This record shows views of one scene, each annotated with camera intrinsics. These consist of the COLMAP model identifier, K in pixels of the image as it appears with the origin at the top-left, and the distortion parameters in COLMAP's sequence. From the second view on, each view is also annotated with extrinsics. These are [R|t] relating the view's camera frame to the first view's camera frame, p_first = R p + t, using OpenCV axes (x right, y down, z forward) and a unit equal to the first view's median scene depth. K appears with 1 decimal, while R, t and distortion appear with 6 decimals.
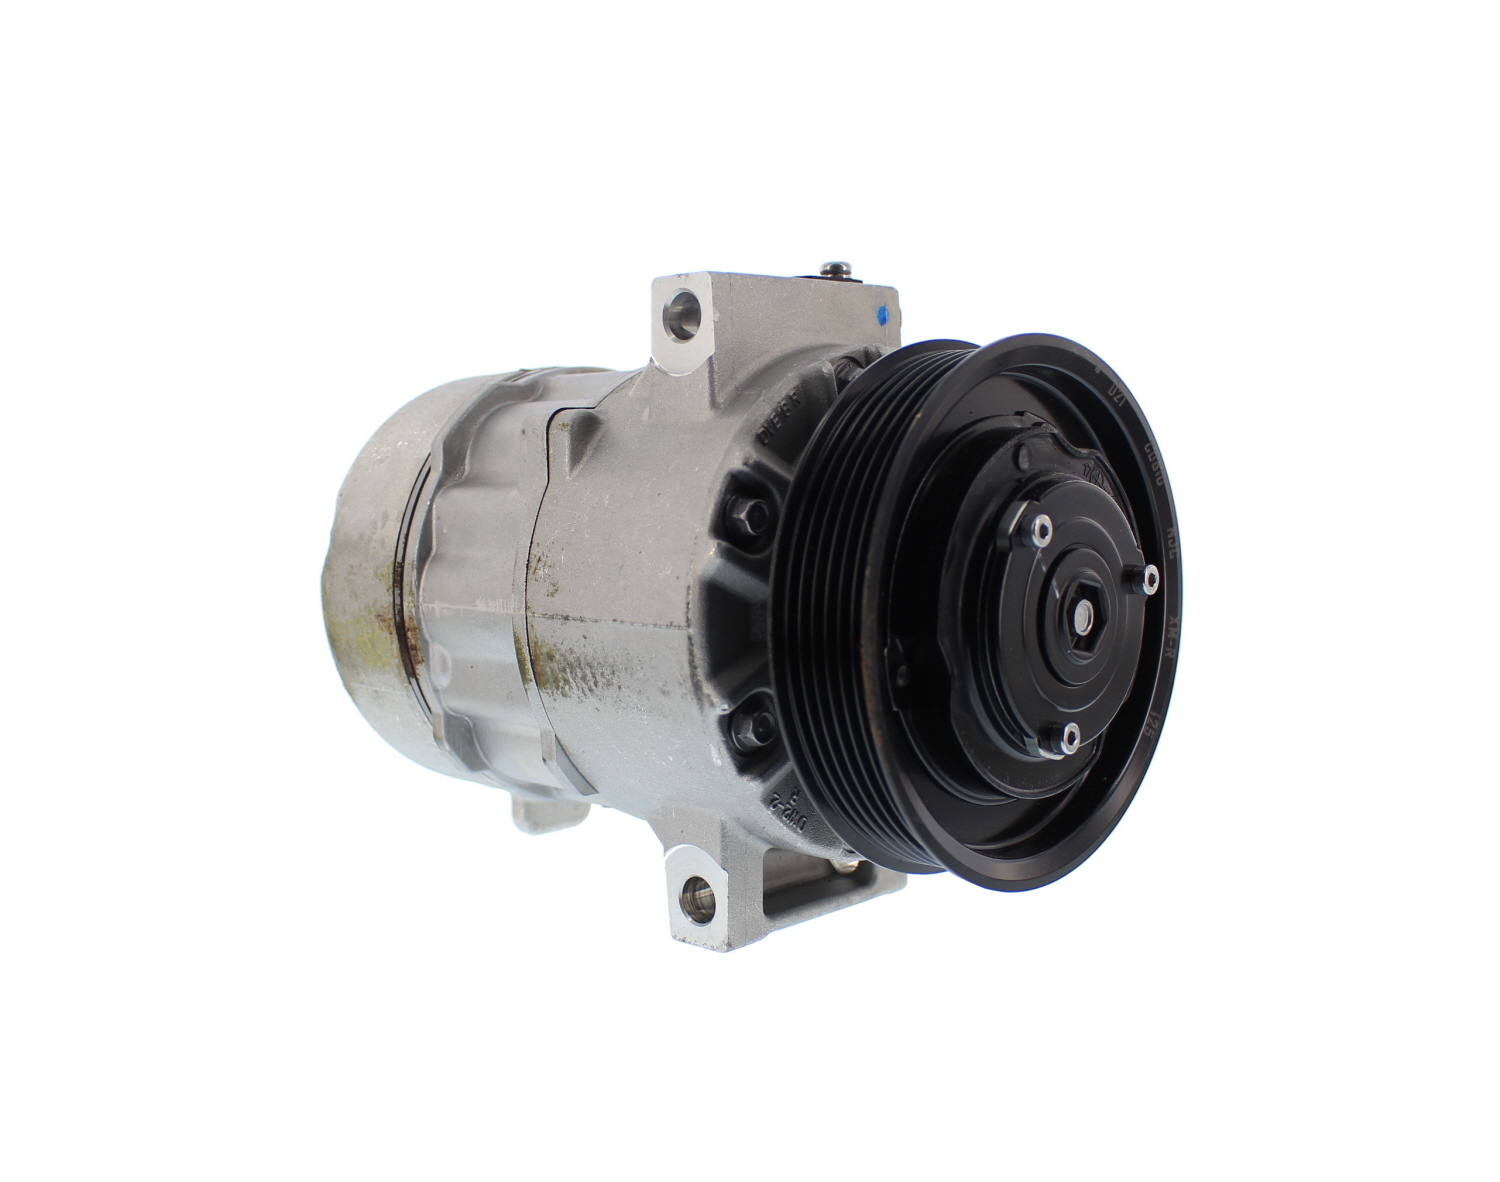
lens RADIAL K [[1653.9, 0, 750.0], [0, 1653.9, 591.0], [0, 0, 1]] dist [-0.118965, 0.001552]
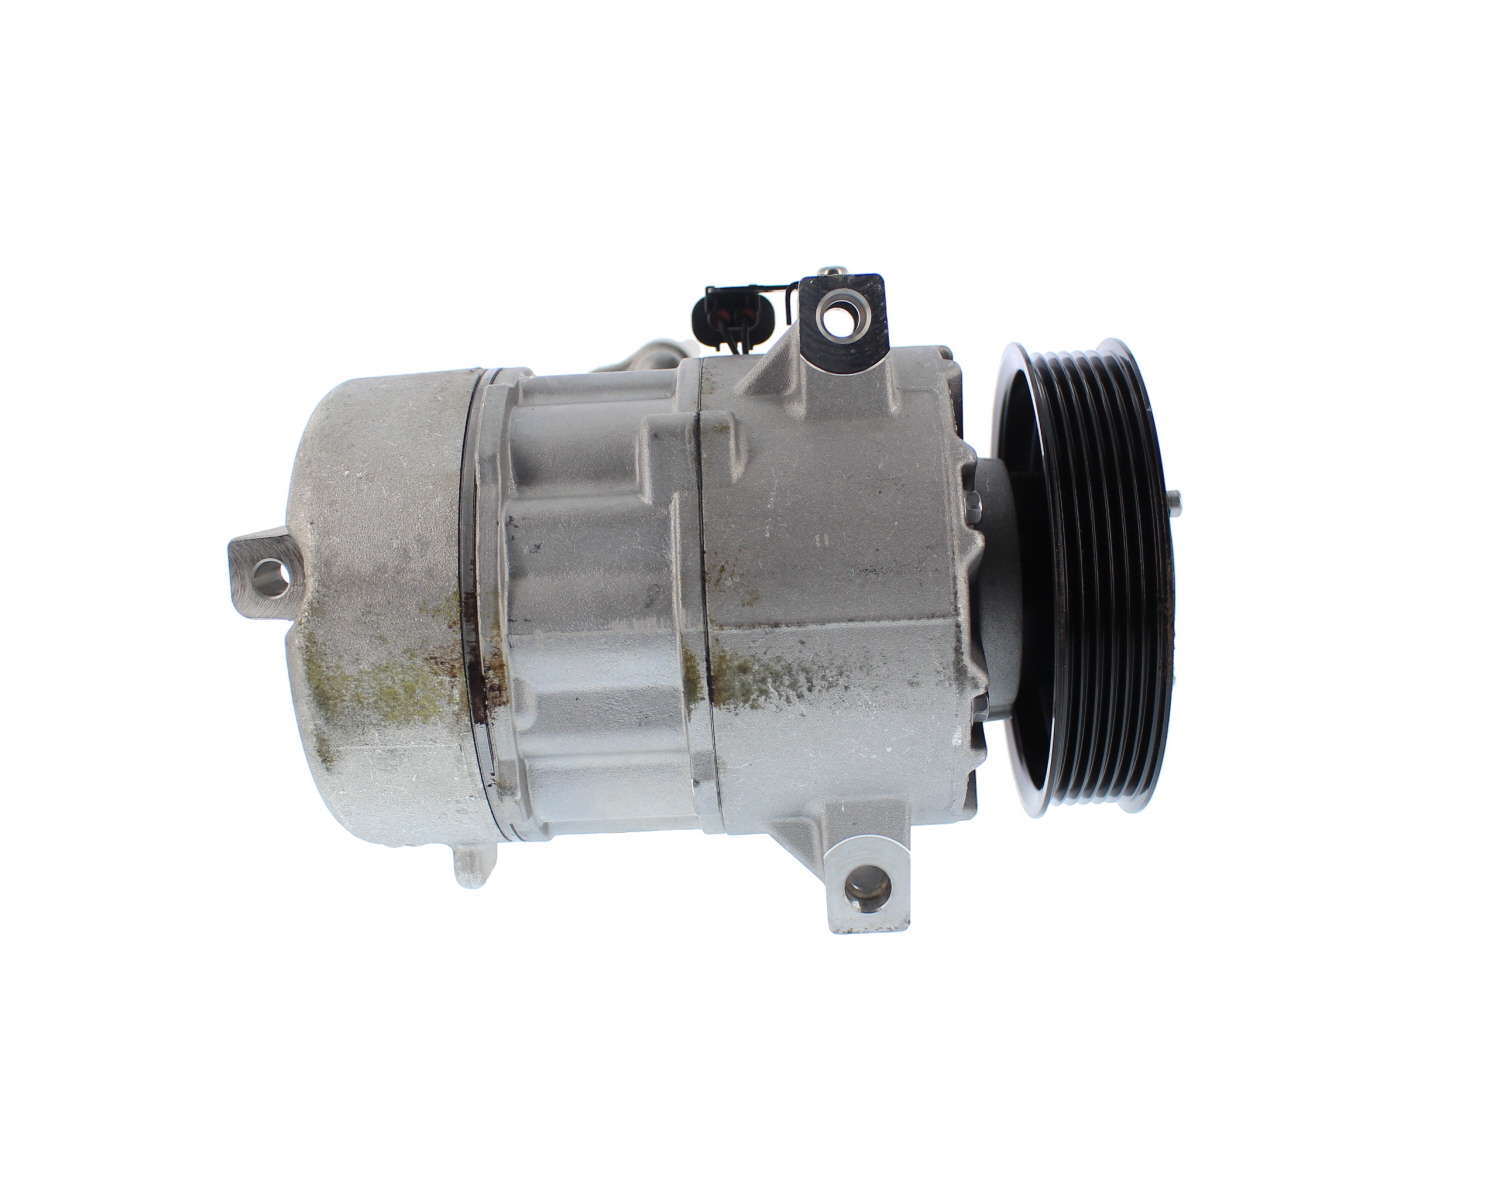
lens RADIAL K [[1653.9, 0, 750.0], [0, 1653.9, 591.0], [0, 0, 1]] dist [-0.118965, 0.001552]
pose [[0.736244, -0.093420, 0.670237, -0.761015], [0.092989, 0.994996, 0.036539, -0.040180], [-0.670297, 0.035423, 0.741247, 0.287895]]
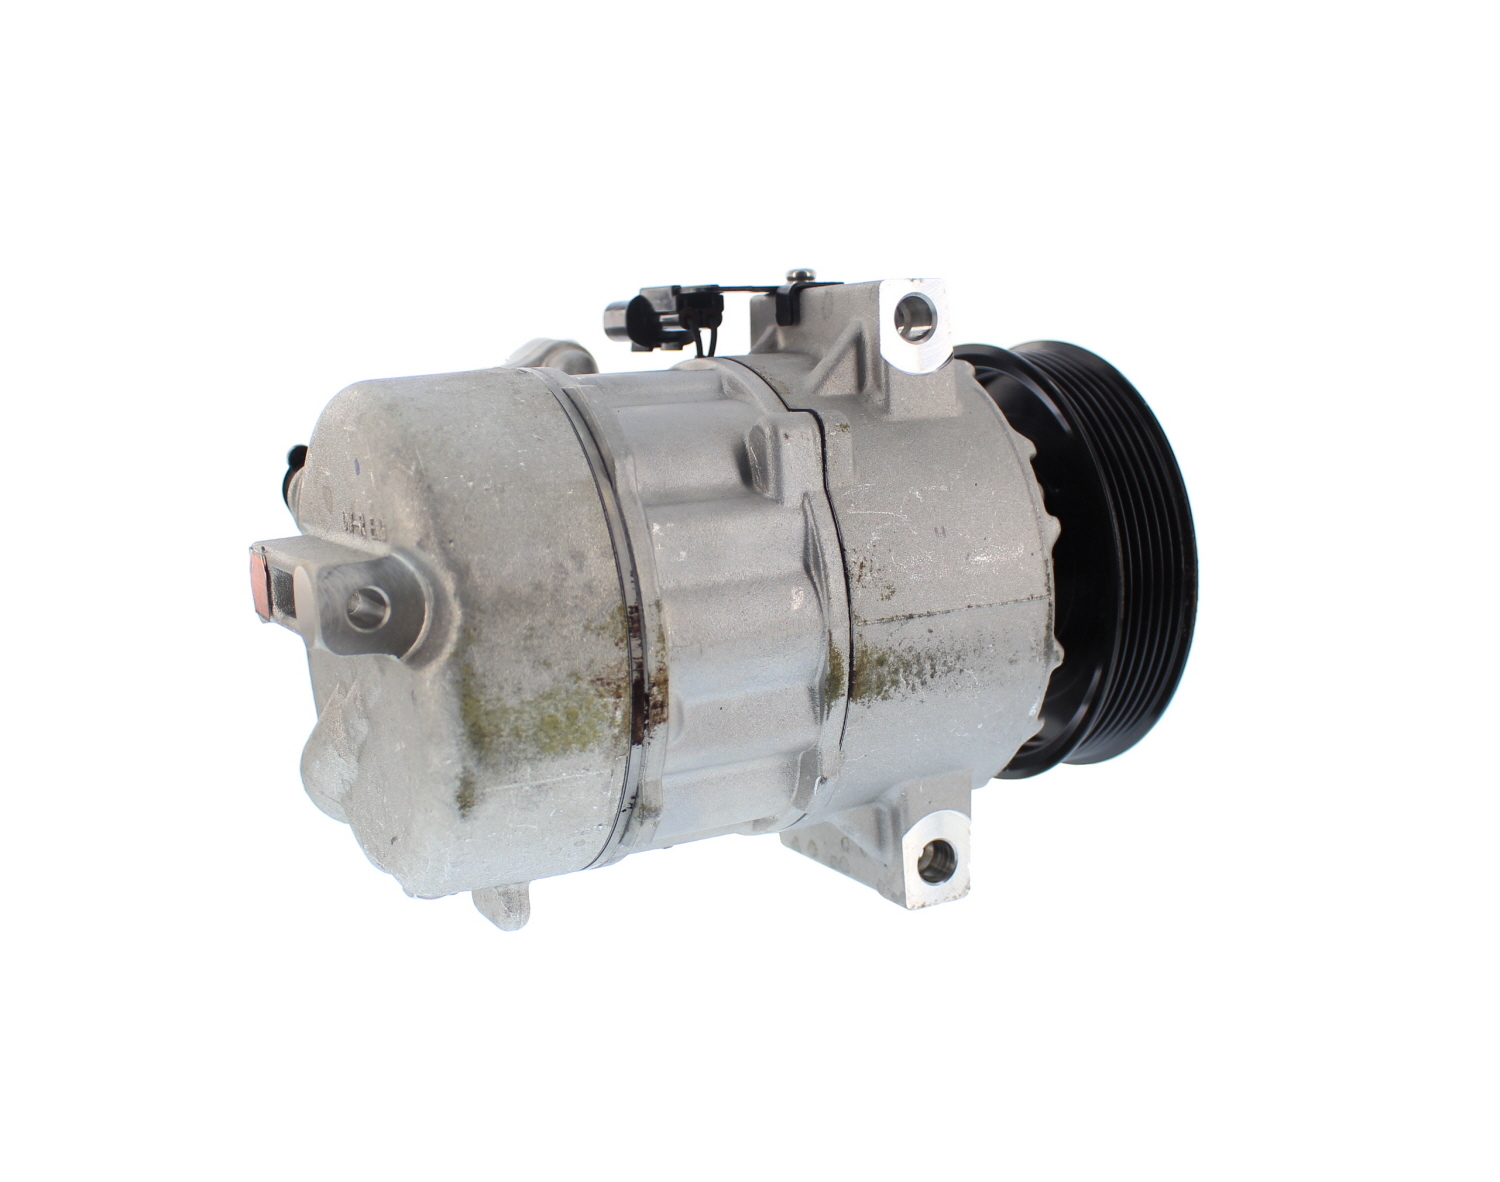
lens RADIAL K [[1653.9, 0, 750.0], [0, 1653.9, 591.0], [0, 0, 1]] dist [-0.118965, 0.001552]
pose [[0.319004, -0.130634, 0.938707, -1.067161], [0.130310, 0.987094, 0.093084, -0.103711], [-0.938752, 0.092629, 0.331910, 0.748917]]
